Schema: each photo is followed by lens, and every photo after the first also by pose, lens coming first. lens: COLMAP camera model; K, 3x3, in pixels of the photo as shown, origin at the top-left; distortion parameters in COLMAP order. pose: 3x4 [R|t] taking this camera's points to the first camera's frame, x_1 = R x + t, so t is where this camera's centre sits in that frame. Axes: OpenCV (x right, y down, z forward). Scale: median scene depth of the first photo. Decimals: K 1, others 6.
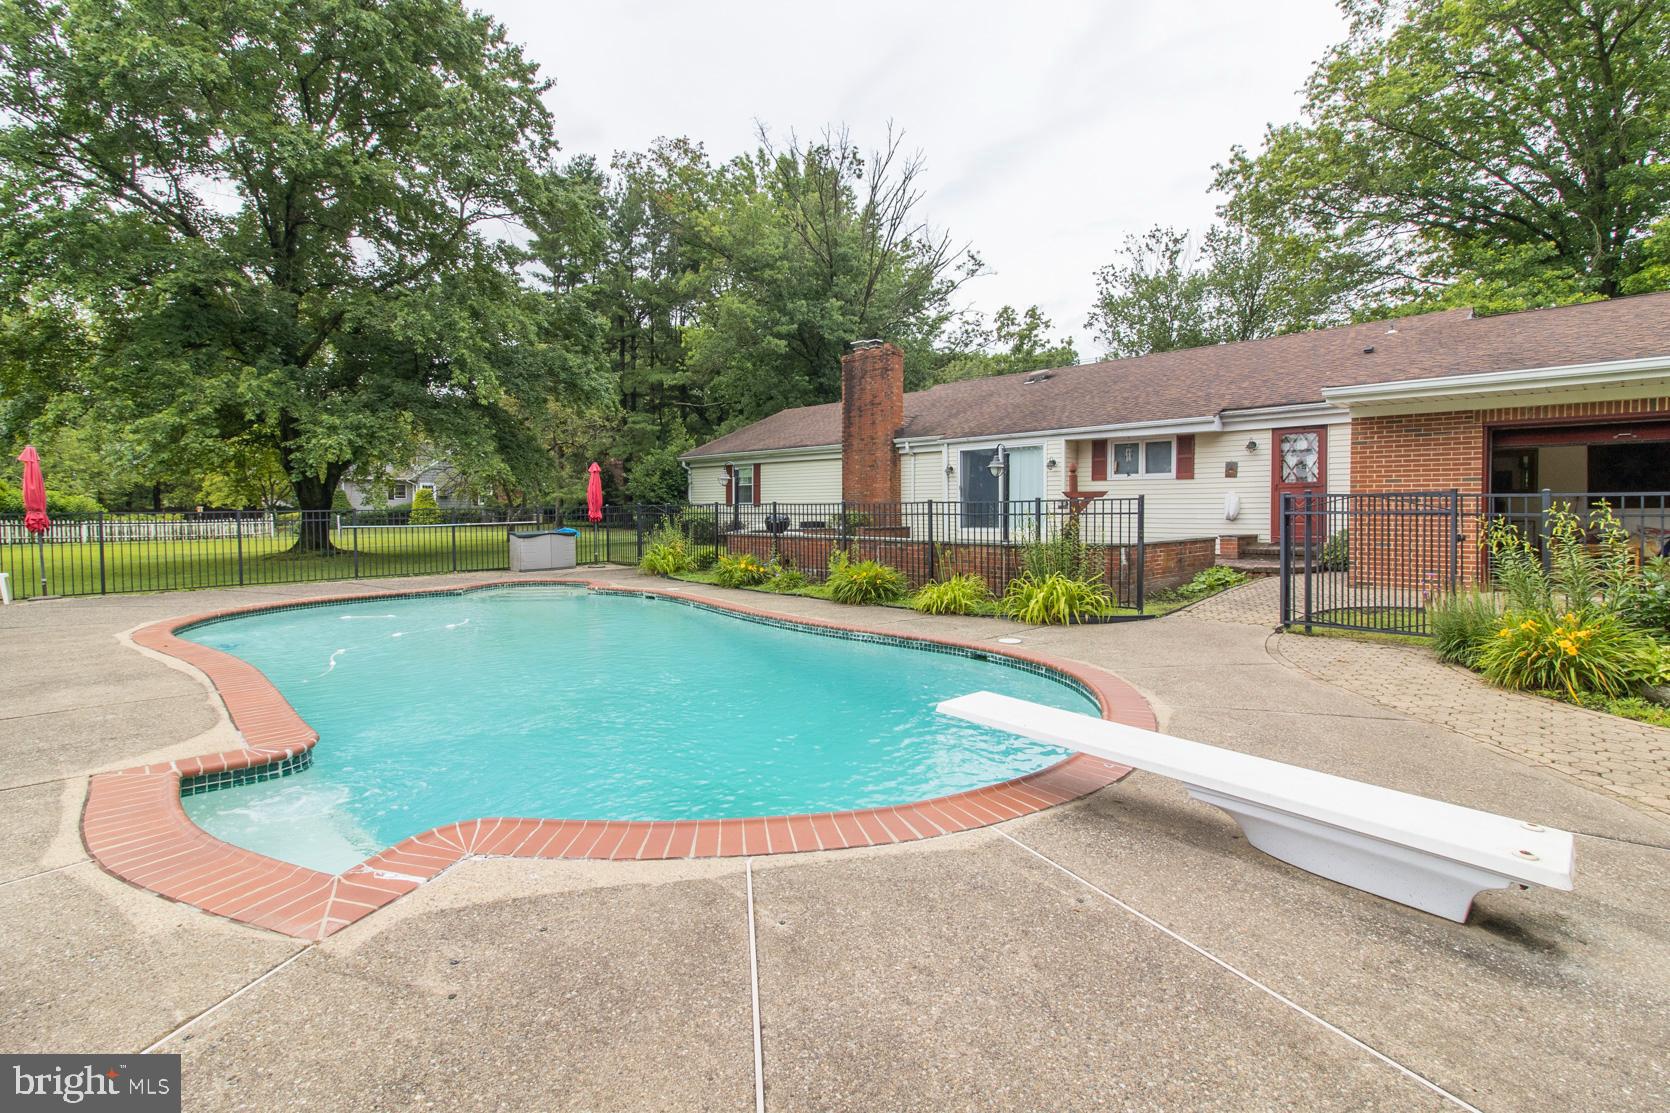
lens RADIAL K [[774.9, 0, 835.7], [0, 774.9, 558.7], [0, 0, 1]] dist [0.005305, 0.000790]
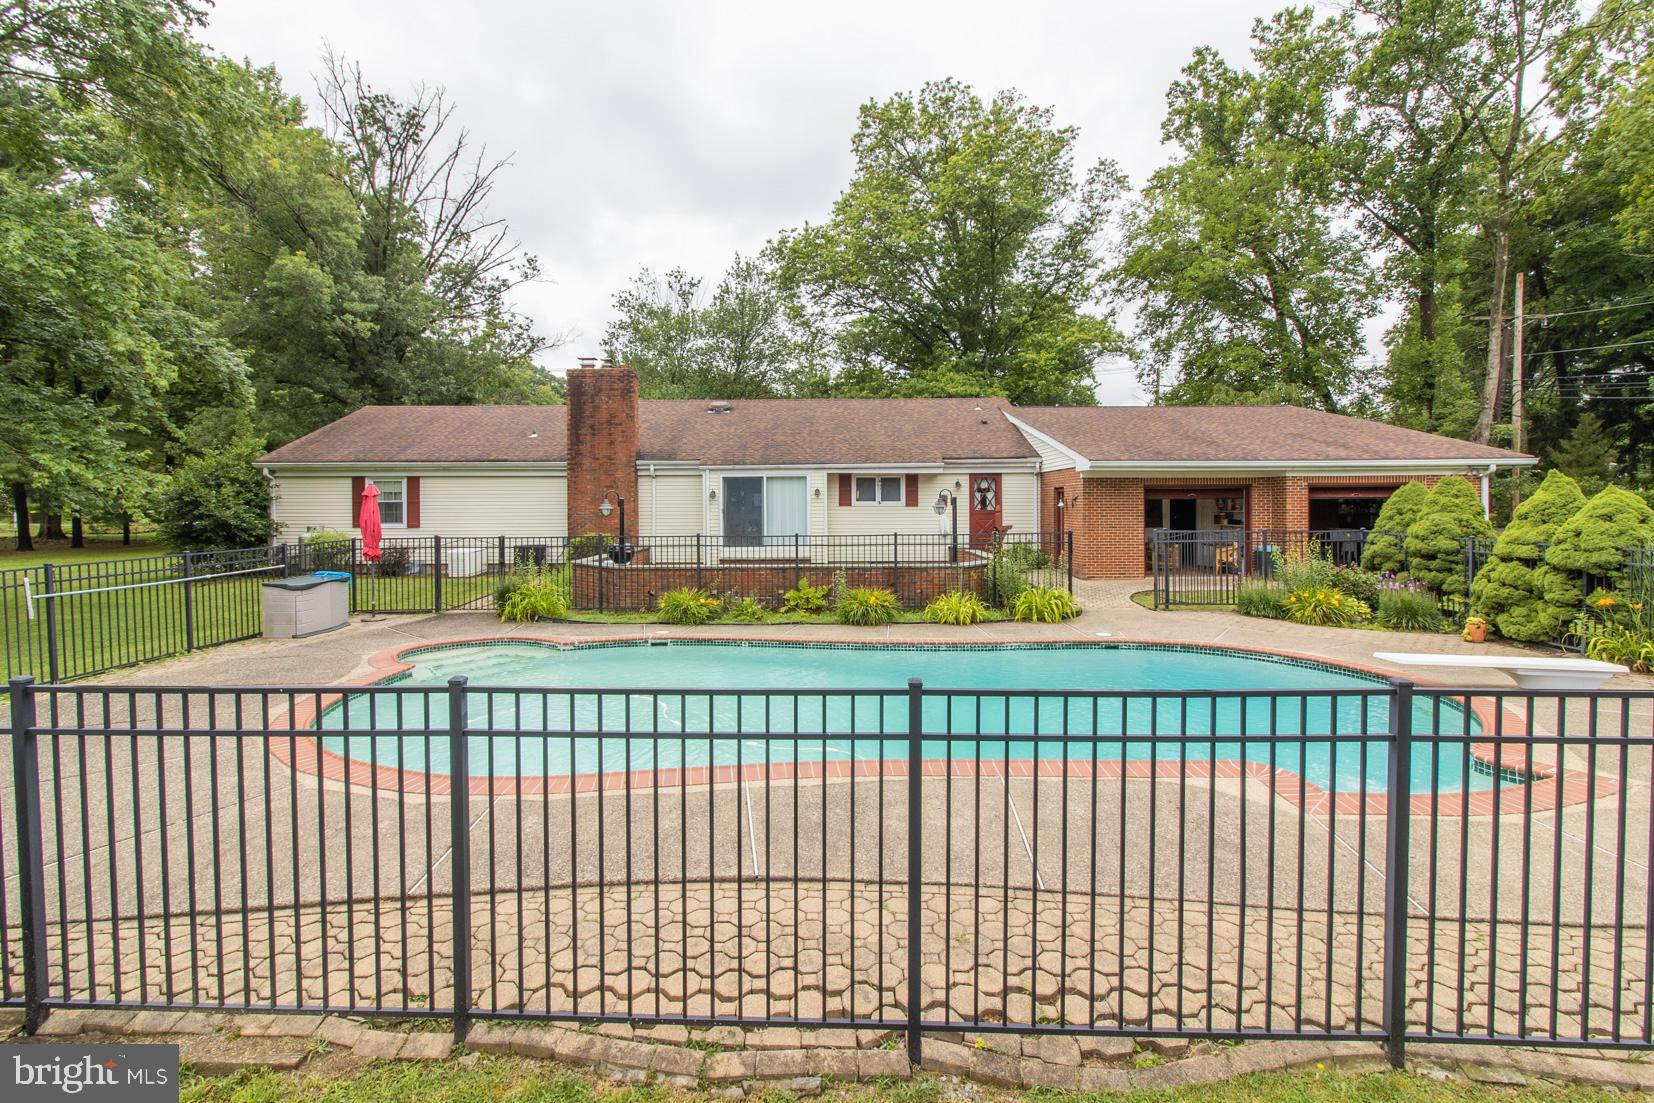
lens RADIAL K [[767.5, 0, 828.0], [0, 767.5, 550.9], [0, 0, 1]] dist [0.005305, 0.000790]
pose [[0.698279, -0.043136, 0.714525, -0.506638], [0.049523, 0.998702, 0.011895, -0.041339], [-0.714111, 0.027079, 0.699509, 0.147724]]
